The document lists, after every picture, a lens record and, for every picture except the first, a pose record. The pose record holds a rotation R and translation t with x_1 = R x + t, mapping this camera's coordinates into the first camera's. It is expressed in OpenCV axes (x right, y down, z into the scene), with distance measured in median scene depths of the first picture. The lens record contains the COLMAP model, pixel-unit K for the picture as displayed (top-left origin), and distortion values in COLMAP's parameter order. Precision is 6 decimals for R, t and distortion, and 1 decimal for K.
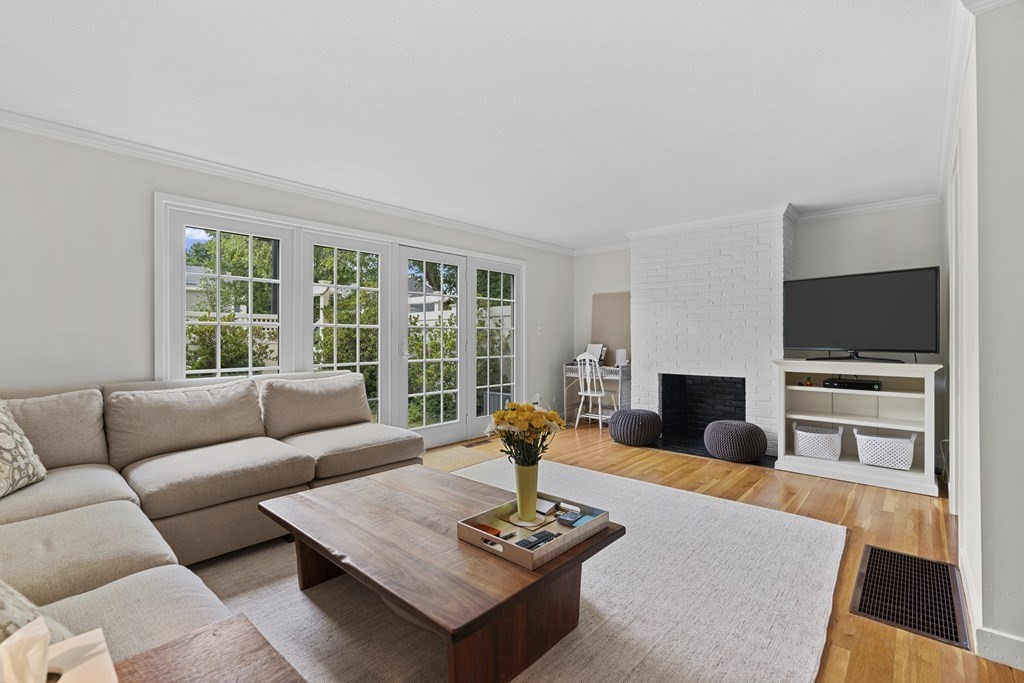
lens RADIAL K [[457.5, 0, 510.8], [0, 457.5, 337.8], [0, 0, 1]] dist [-0.005434, 0.000457]
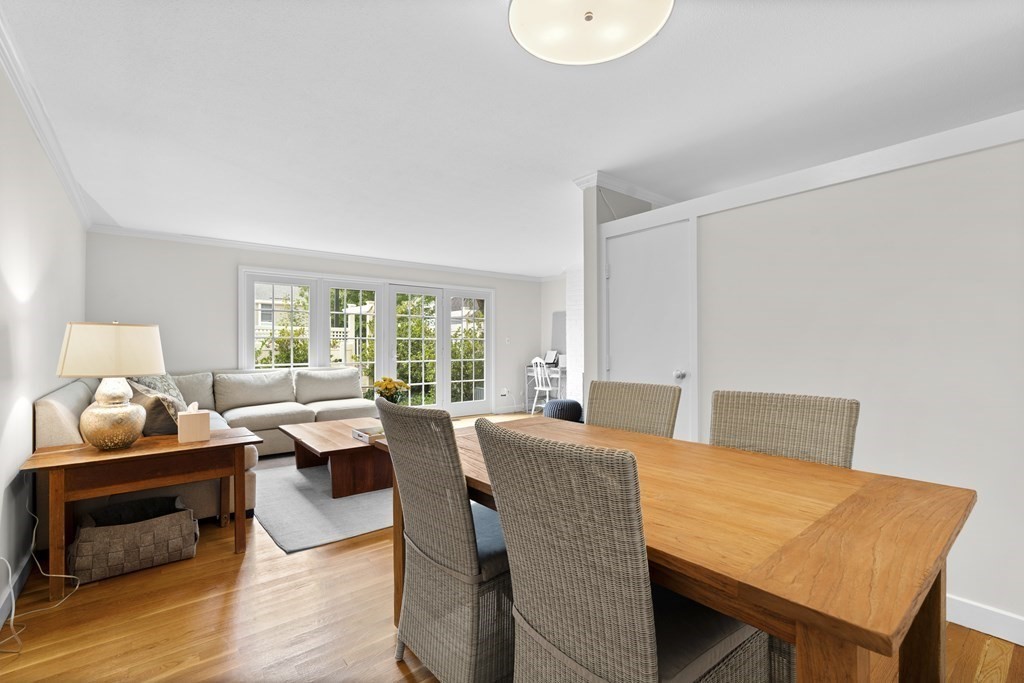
lens RADIAL K [[457.5, 0, 511.1], [0, 457.5, 345.9], [0, 0, 1]] dist [-0.005434, 0.000457]
pose [[0.986751, 0.000919, -0.162241, 0.500818], [-0.000844, 1.000000, 0.000532, -0.002274], [0.162241, -0.000388, 0.986751, -0.529744]]
